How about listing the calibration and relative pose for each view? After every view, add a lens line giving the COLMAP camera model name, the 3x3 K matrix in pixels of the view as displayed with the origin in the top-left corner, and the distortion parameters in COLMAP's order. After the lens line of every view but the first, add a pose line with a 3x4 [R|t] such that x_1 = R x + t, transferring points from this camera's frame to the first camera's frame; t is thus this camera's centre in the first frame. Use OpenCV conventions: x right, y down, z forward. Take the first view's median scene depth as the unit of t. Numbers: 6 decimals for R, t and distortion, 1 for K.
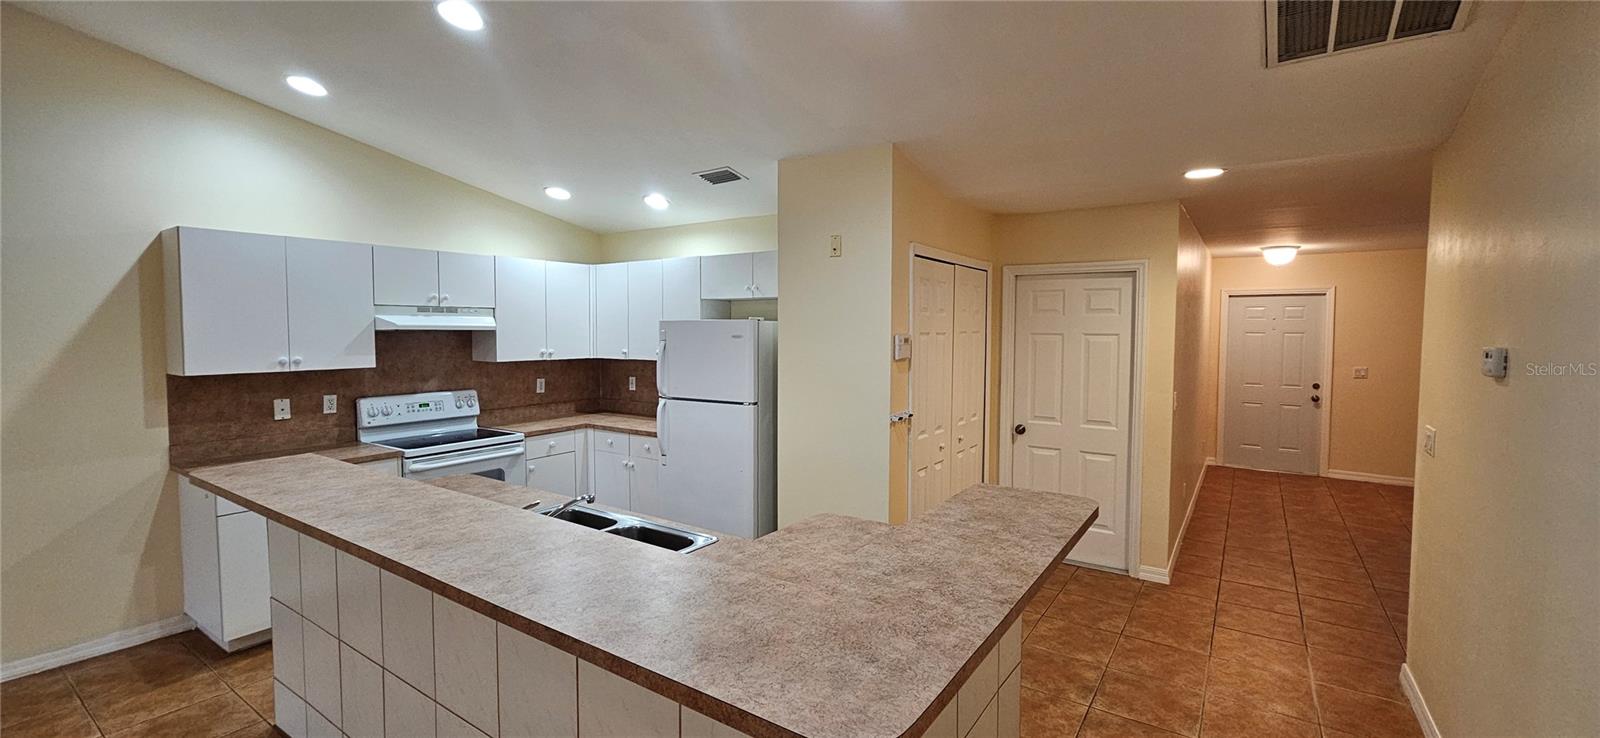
lens RADIAL K [[653.0, 0, 810.6], [0, 653.0, 362.2], [0, 0, 1]] dist [0.000125, 0.000364]
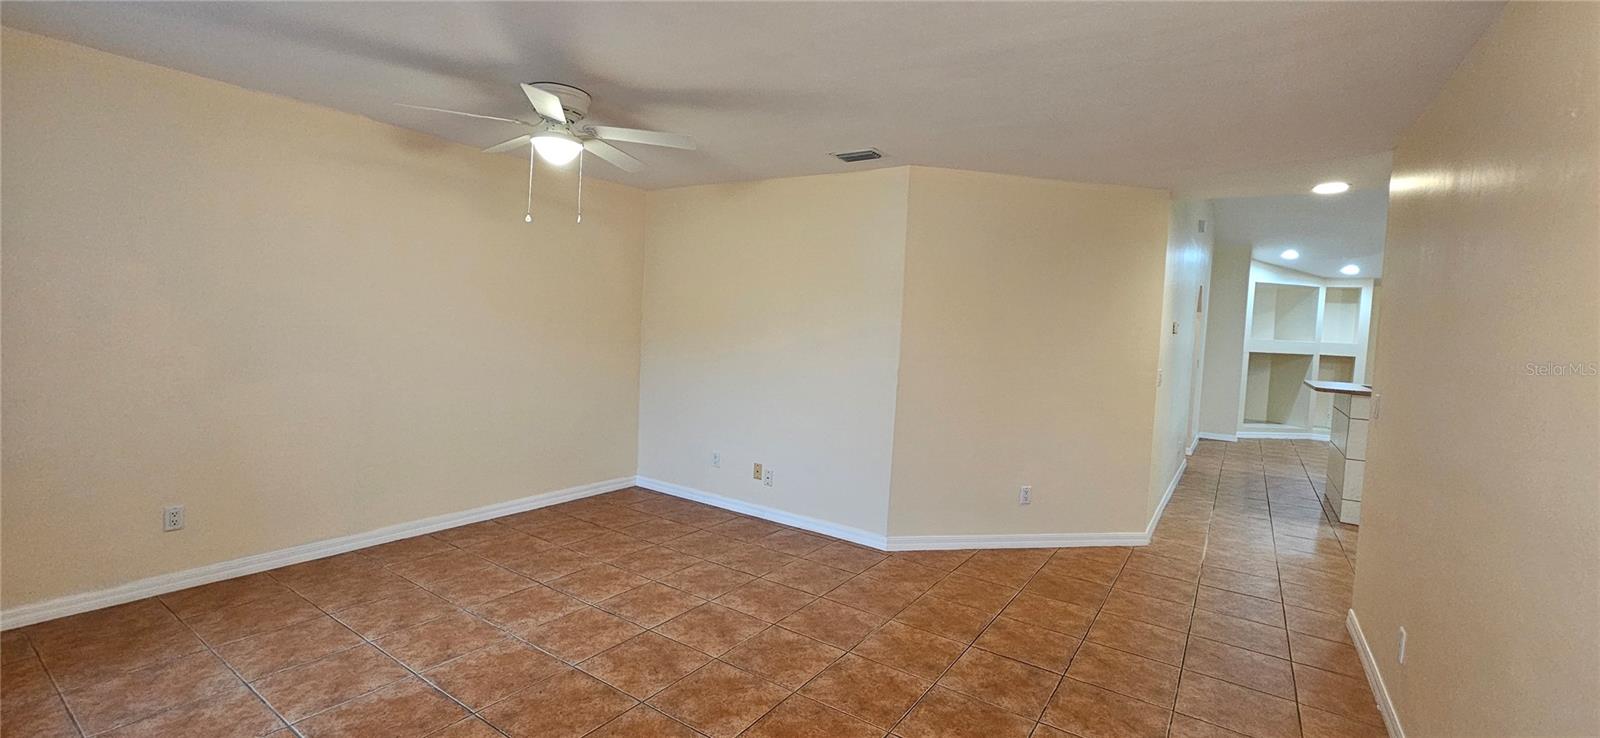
lens RADIAL K [[653.0, 0, 808.2], [0, 653.0, 360.0], [0, 0, 1]] dist [0.000125, 0.000364]
pose [[-0.998804, -0.048219, -0.008153, 1.235799], [-0.048819, 0.992906, 0.108419, -0.040815], [0.002867, 0.108687, -0.994072, 1.762501]]
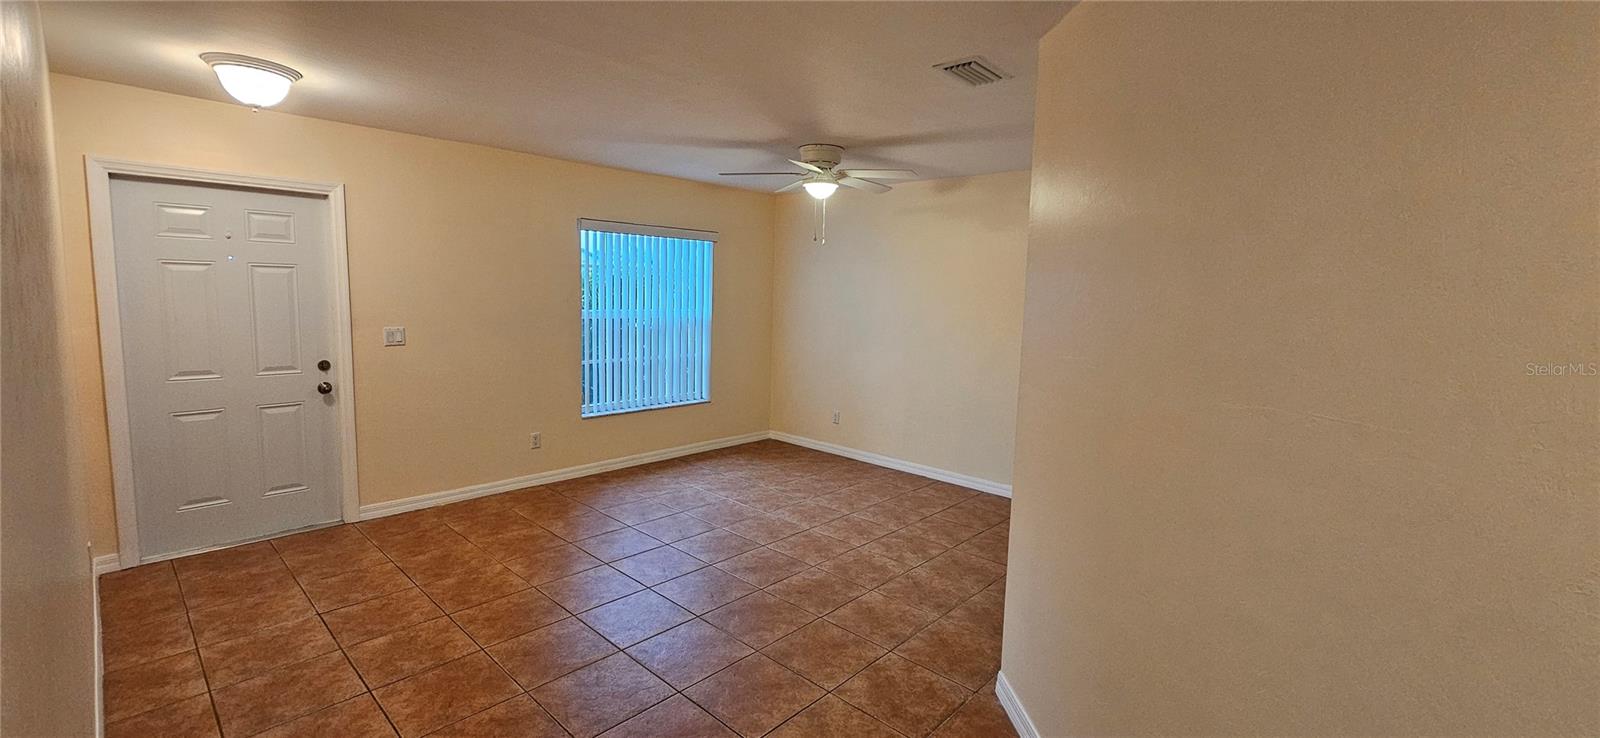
lens RADIAL K [[653.0, 0, 805.5], [0, 653.0, 352.4], [0, 0, 1]] dist [0.000125, 0.000364]
pose [[0.146744, -0.092153, 0.984873, 0.502472], [0.024999, 0.995679, 0.089439, -0.023103], [-0.988858, 0.011496, 0.148414, 0.890678]]
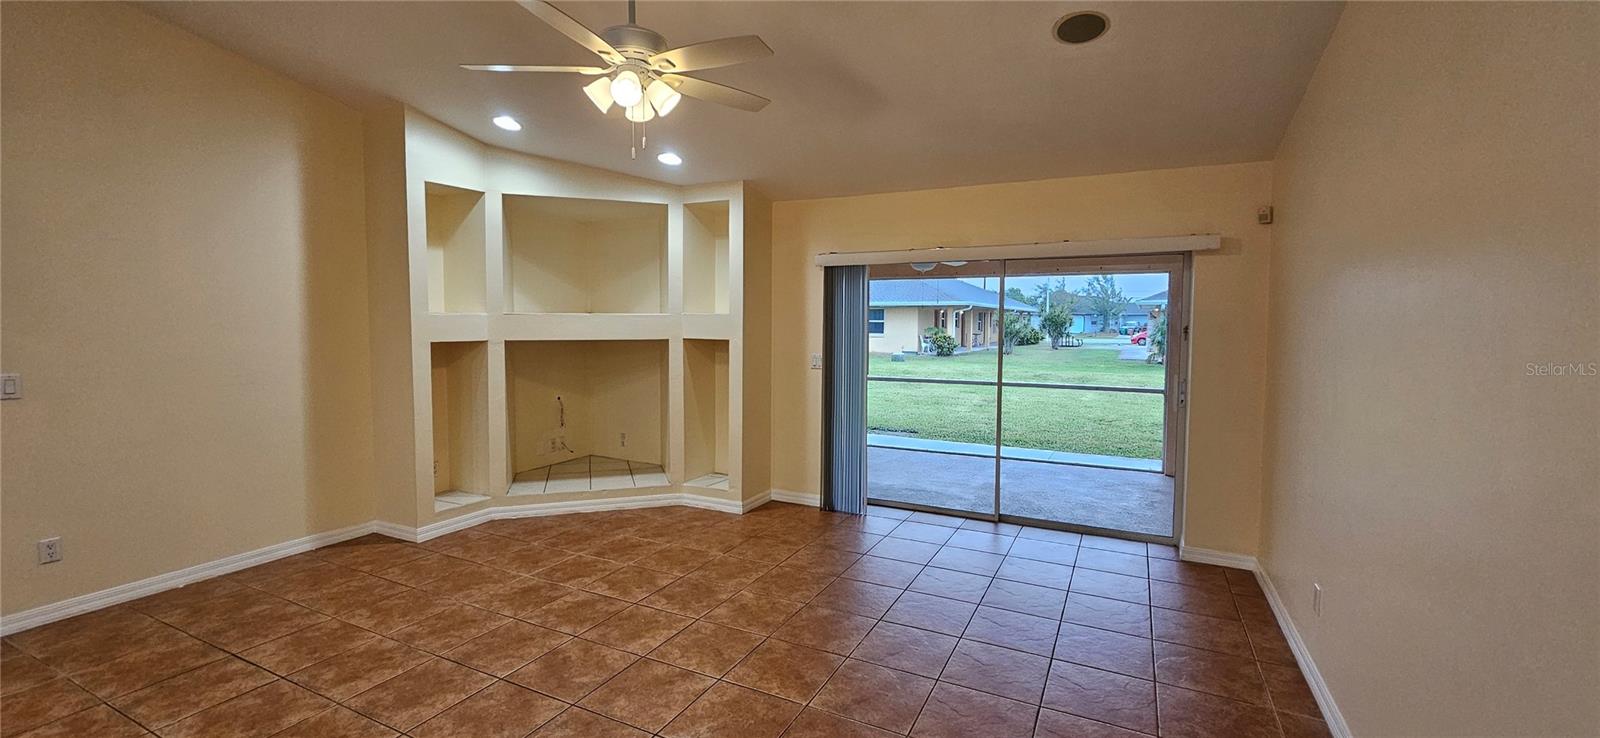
lens RADIAL K [[653.0, 0, 809.8], [0, 653.0, 364.8], [0, 0, 1]] dist [0.000125, 0.000364]
pose [[-0.990996, 0.002694, -0.133862, -0.767276], [-0.014387, 0.991866, 0.126474, -0.000280], [0.133114, 0.127262, -0.982896, 0.596198]]
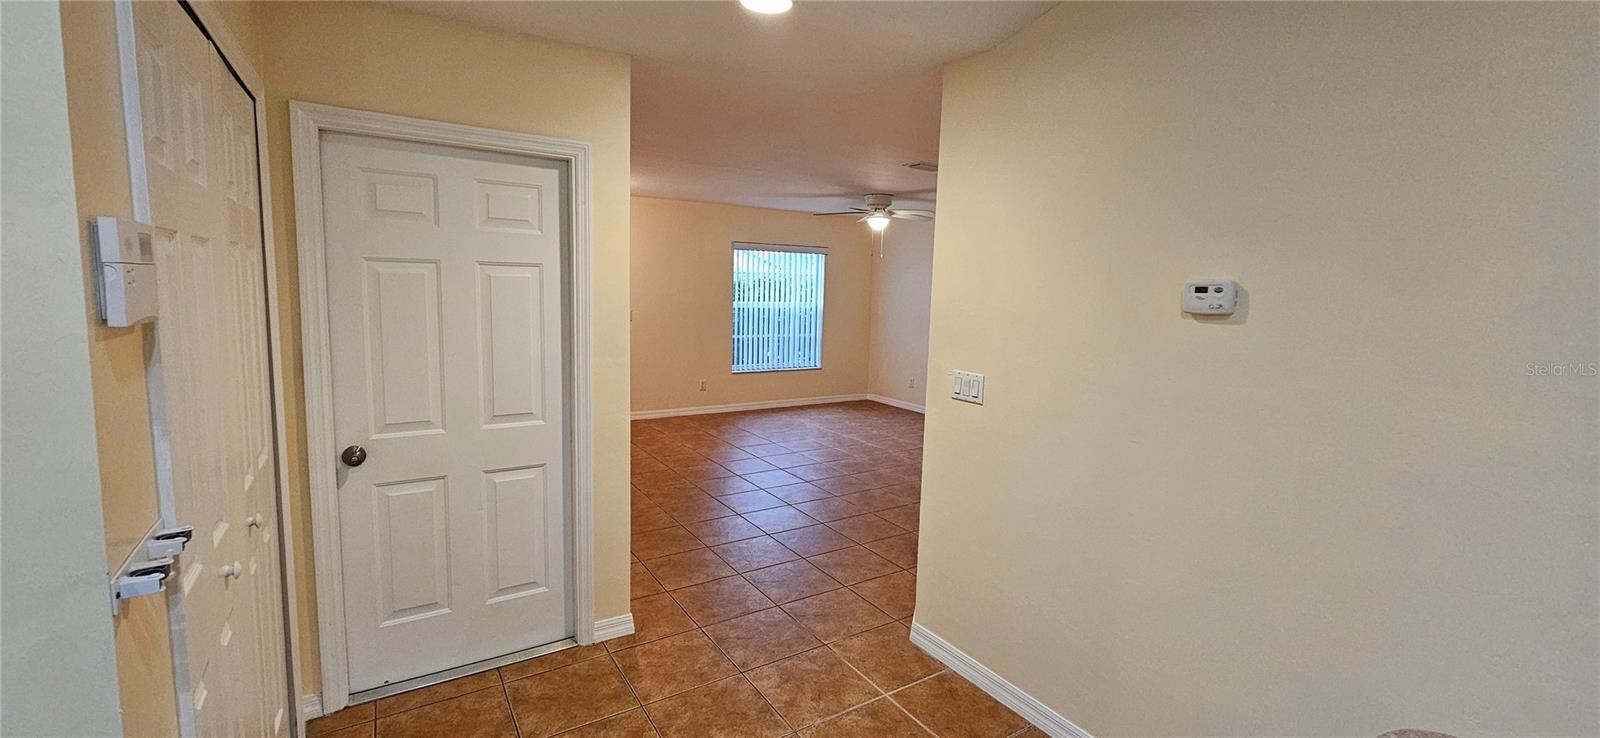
lens RADIAL K [[653.0, 0, 807.8], [0, 653.0, 359.5], [0, 0, 1]] dist [0.000125, 0.000364]
pose [[0.388949, -0.094048, 0.916446, 0.013745], [0.025235, 0.995490, 0.091449, -0.005832], [-0.920913, -0.012442, 0.389569, 0.562561]]
